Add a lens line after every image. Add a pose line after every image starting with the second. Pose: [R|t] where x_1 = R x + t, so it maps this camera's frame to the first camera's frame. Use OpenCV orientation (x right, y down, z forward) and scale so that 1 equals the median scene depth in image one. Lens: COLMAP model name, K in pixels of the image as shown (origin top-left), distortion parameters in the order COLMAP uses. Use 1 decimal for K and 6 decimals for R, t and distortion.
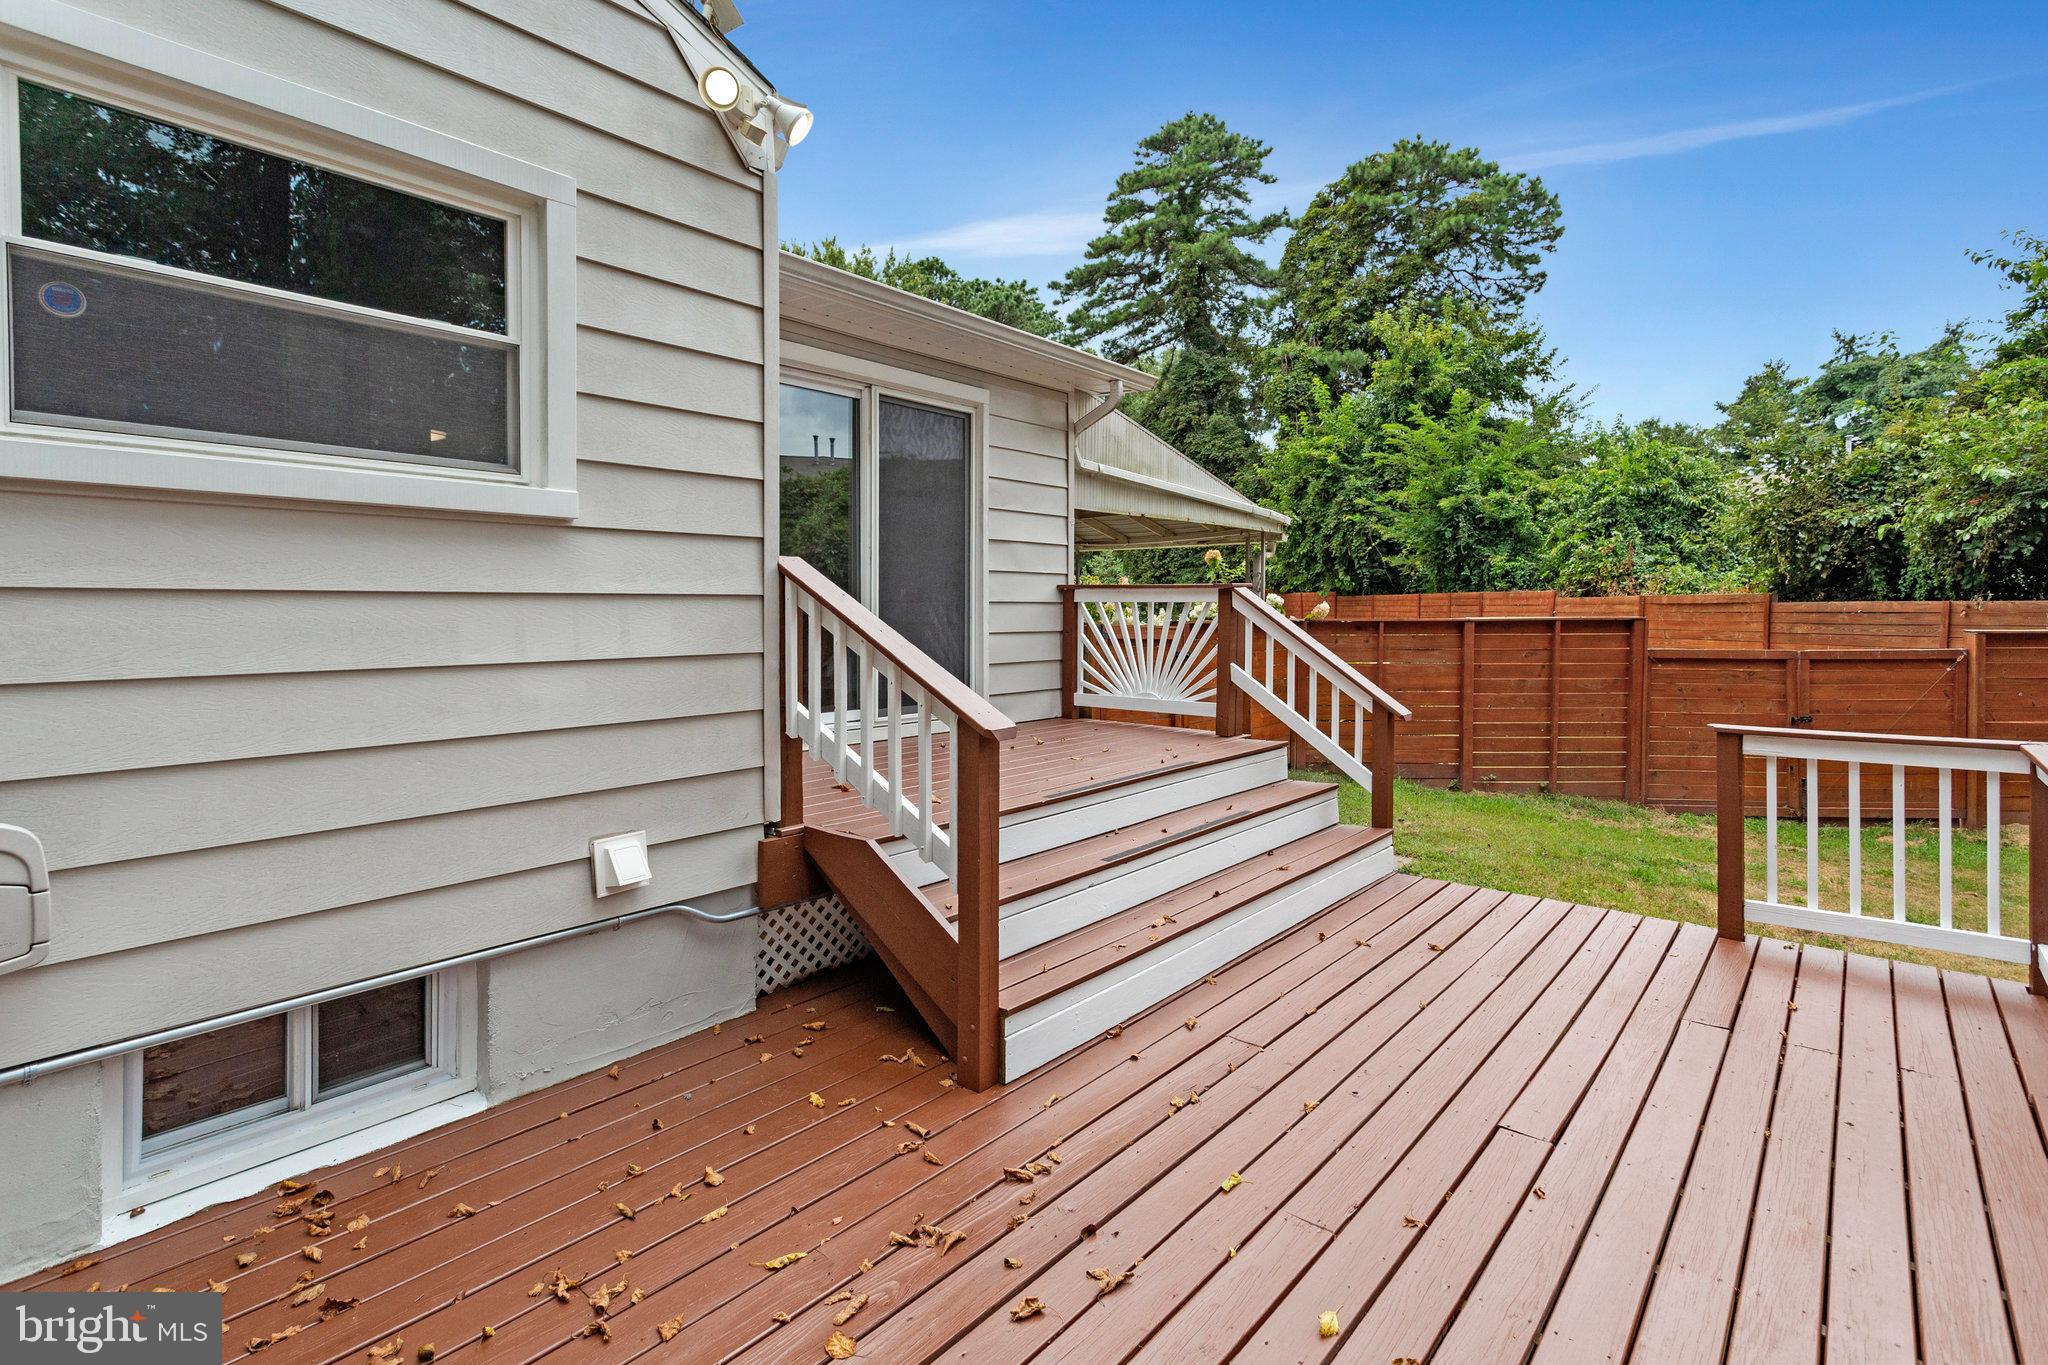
lens RADIAL K [[998.4, 0, 1024.4], [0, 998.4, 609.8], [0, 0, 1]] dist [0.017671, 0.000260]
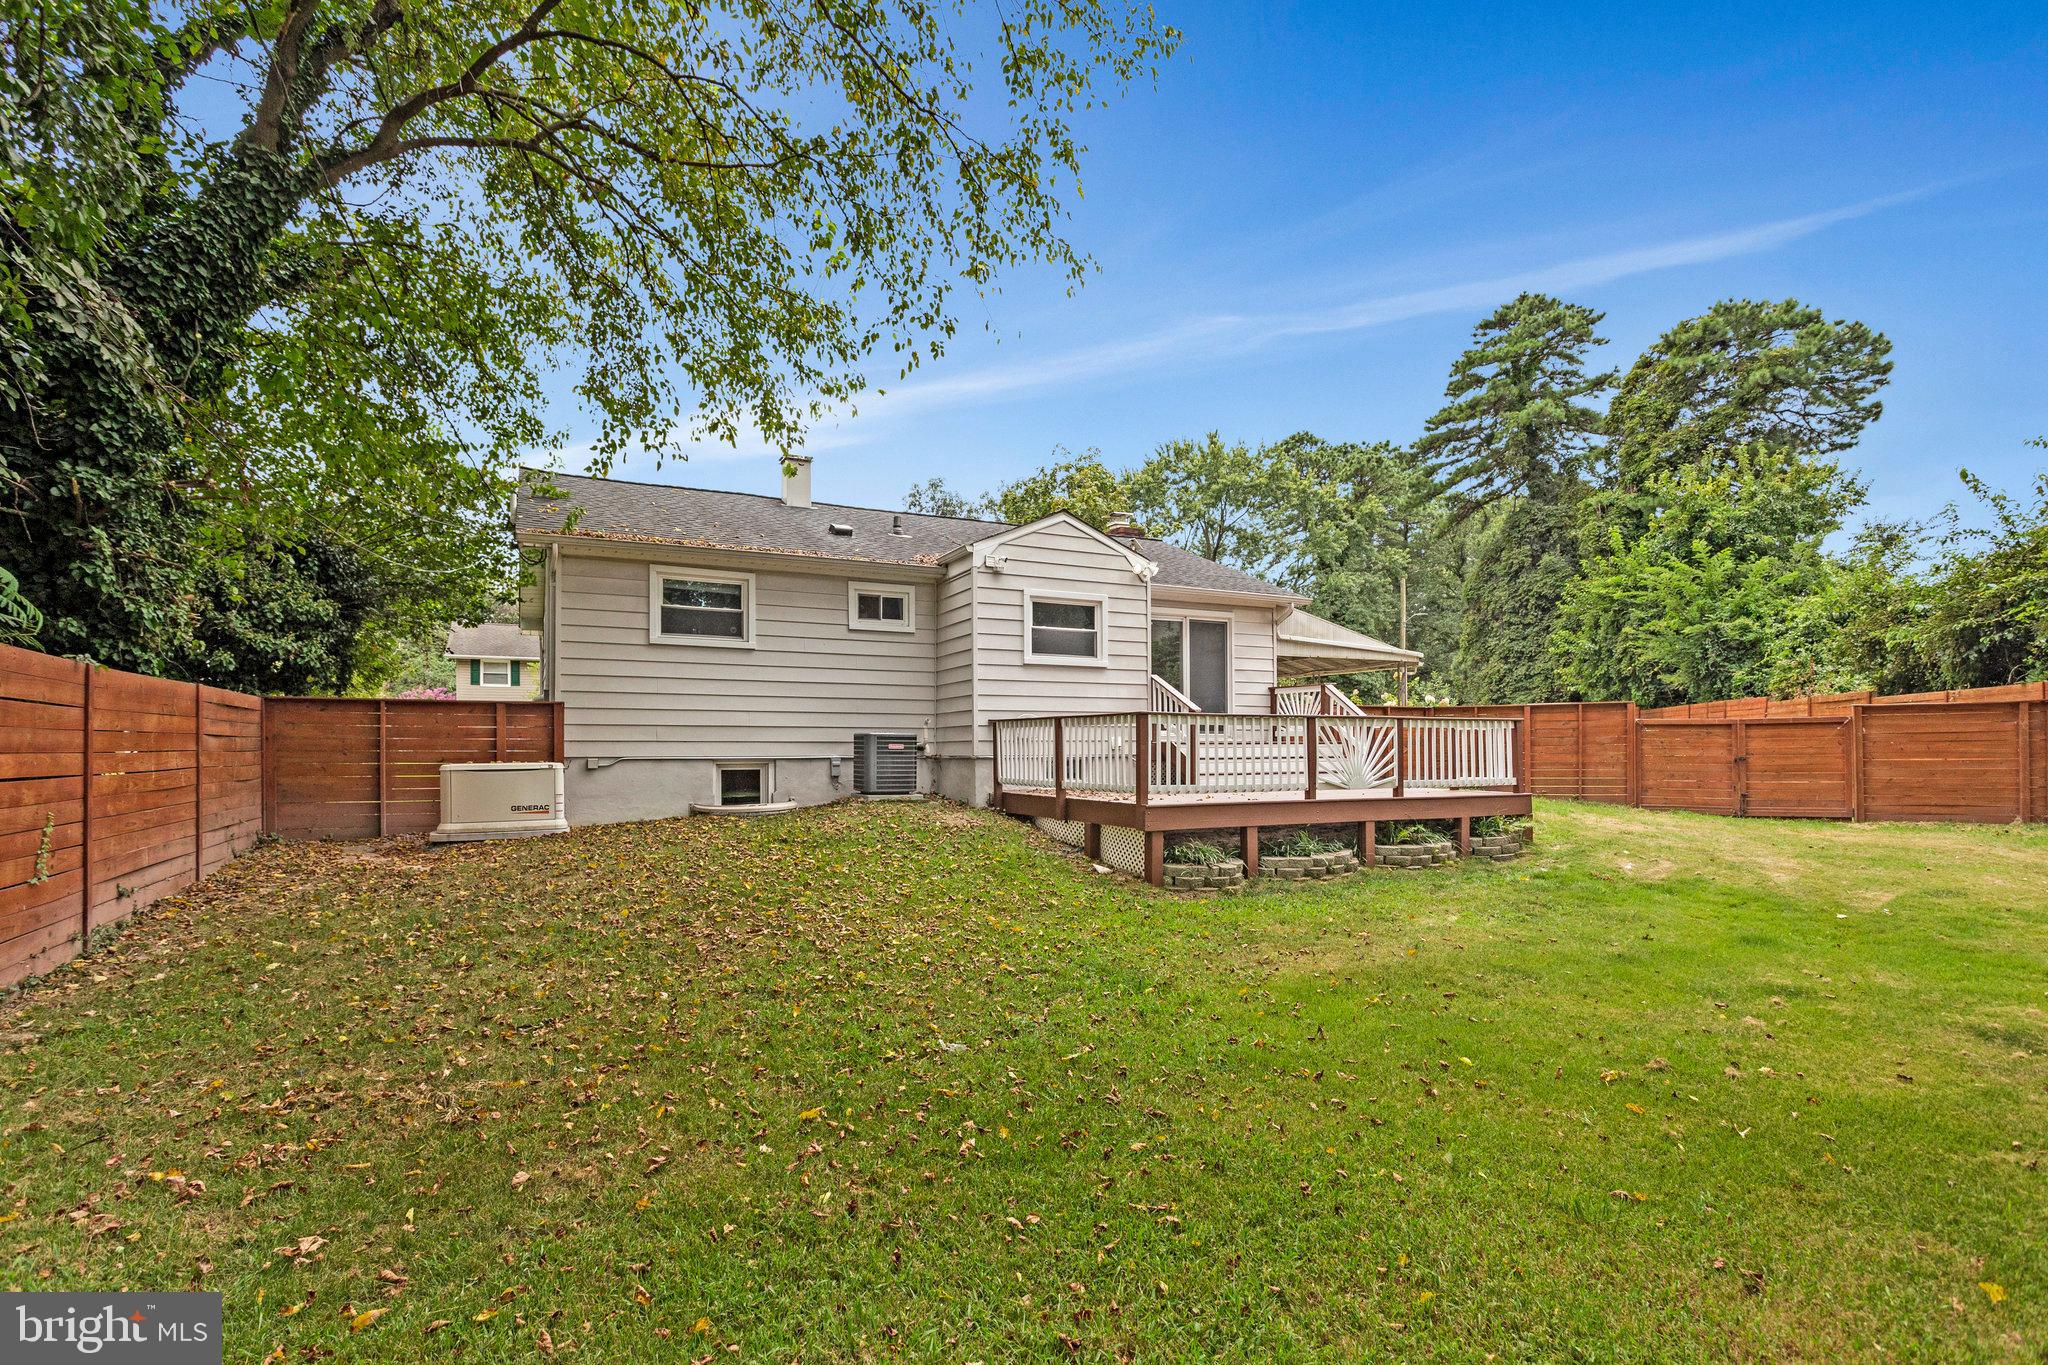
lens RADIAL K [[998.4, 0, 1017.3], [0, 998.4, 742.7], [0, 0, 1]] dist [0.017671, 0.000260]
pose [[0.920410, -0.004864, -0.390925, 0.095587], [0.002135, 0.999970, -0.007415, 0.028646], [0.390949, 0.005990, 0.920393, -0.335020]]
